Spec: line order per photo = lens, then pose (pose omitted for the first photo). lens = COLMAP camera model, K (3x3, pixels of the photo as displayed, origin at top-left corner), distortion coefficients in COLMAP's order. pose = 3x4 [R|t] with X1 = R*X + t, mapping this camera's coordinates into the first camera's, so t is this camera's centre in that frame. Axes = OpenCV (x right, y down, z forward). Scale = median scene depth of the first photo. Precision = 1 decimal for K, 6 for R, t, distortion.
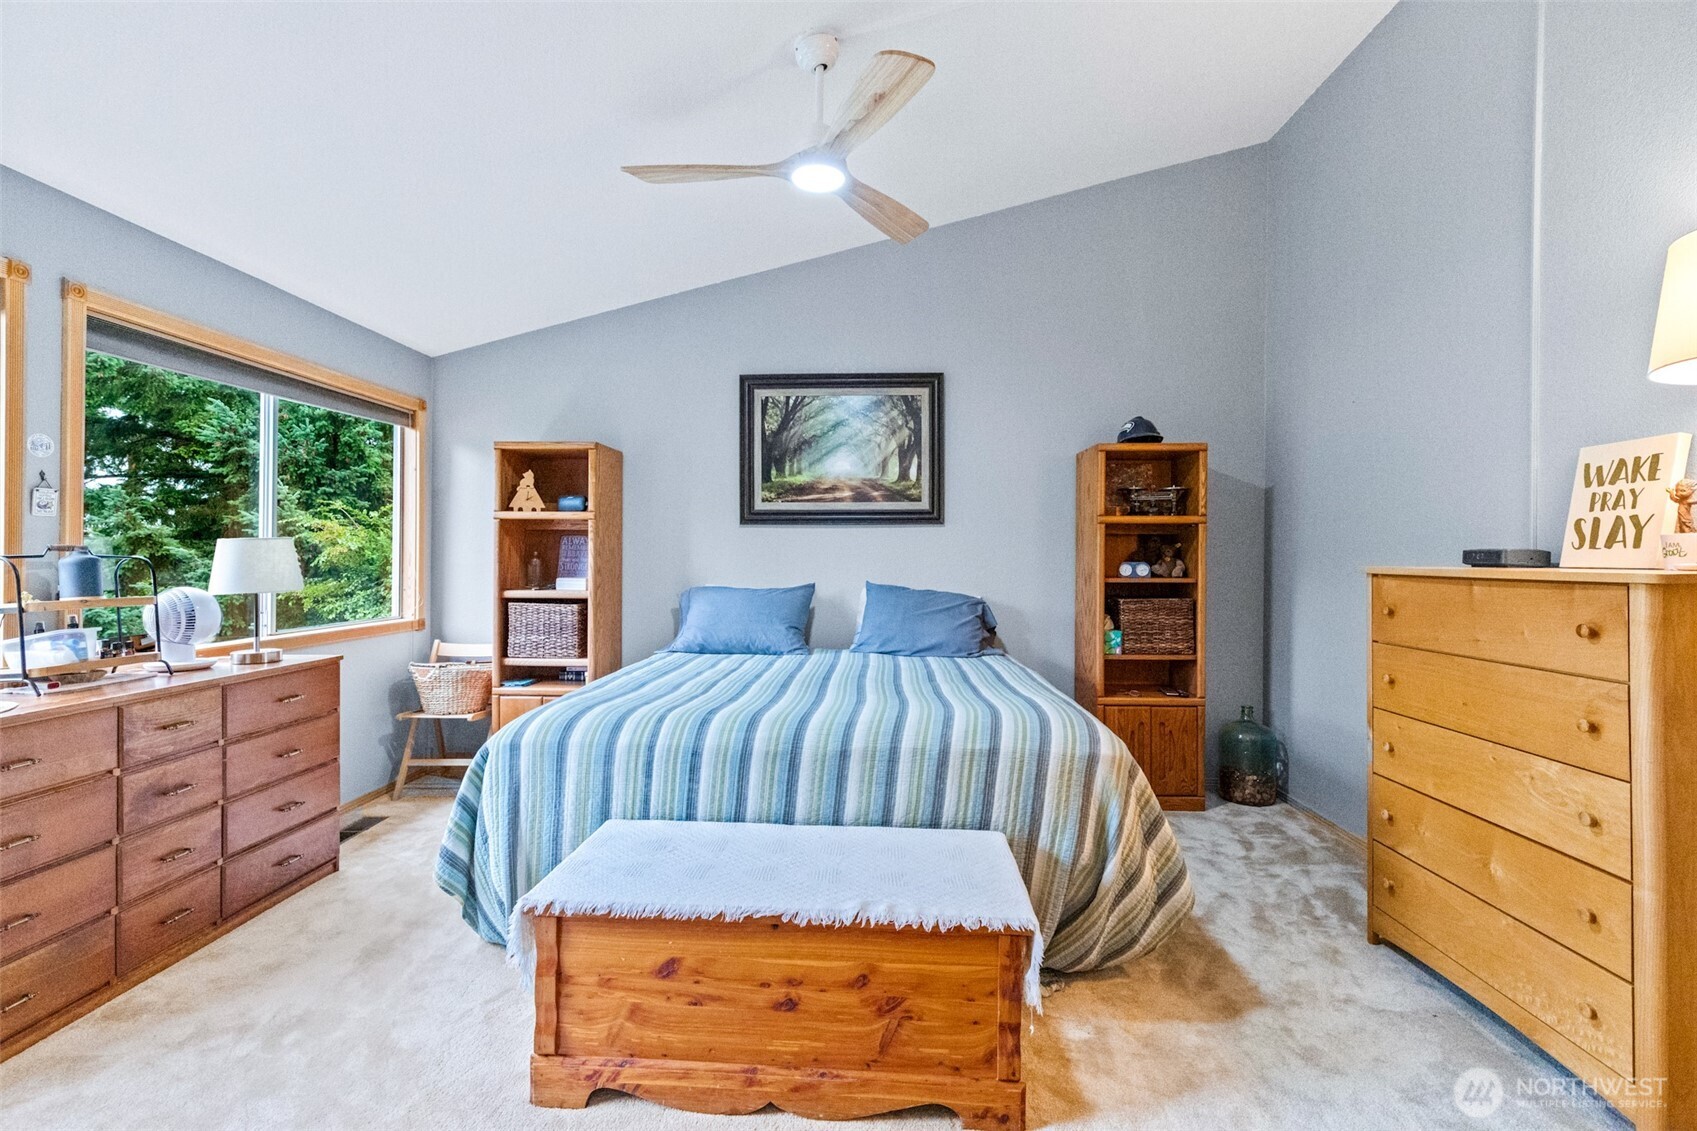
lens RADIAL K [[761.9, 0, 845.5], [0, 761.9, 554.9], [0, 0, 1]] dist [0.005292, -0.000243]
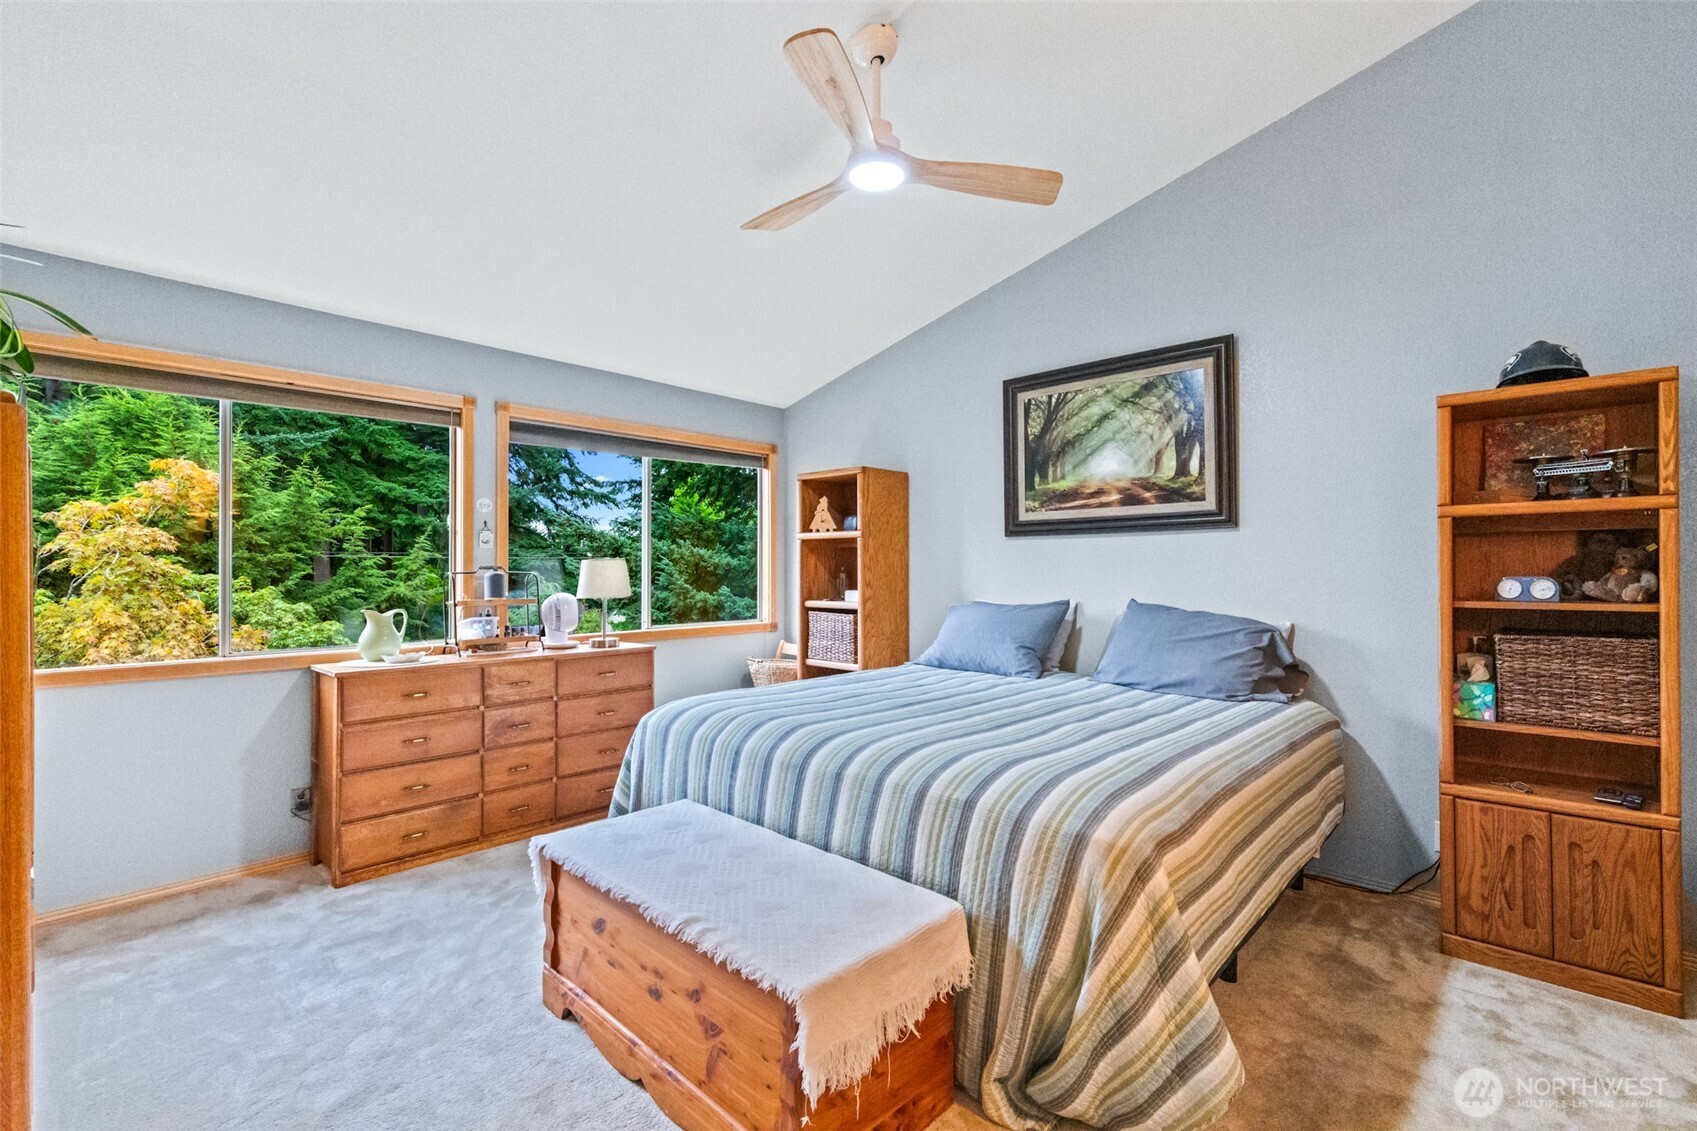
lens RADIAL K [[759.2, 0, 845.6], [0, 759.2, 564.2], [0, 0, 1]] dist [0.005359, 0.000065]
pose [[0.757378, -0.010576, -0.652890, 0.359243], [0.005536, 0.999937, -0.009776, 0.002522], [0.652953, 0.003789, 0.757389, 0.162707]]
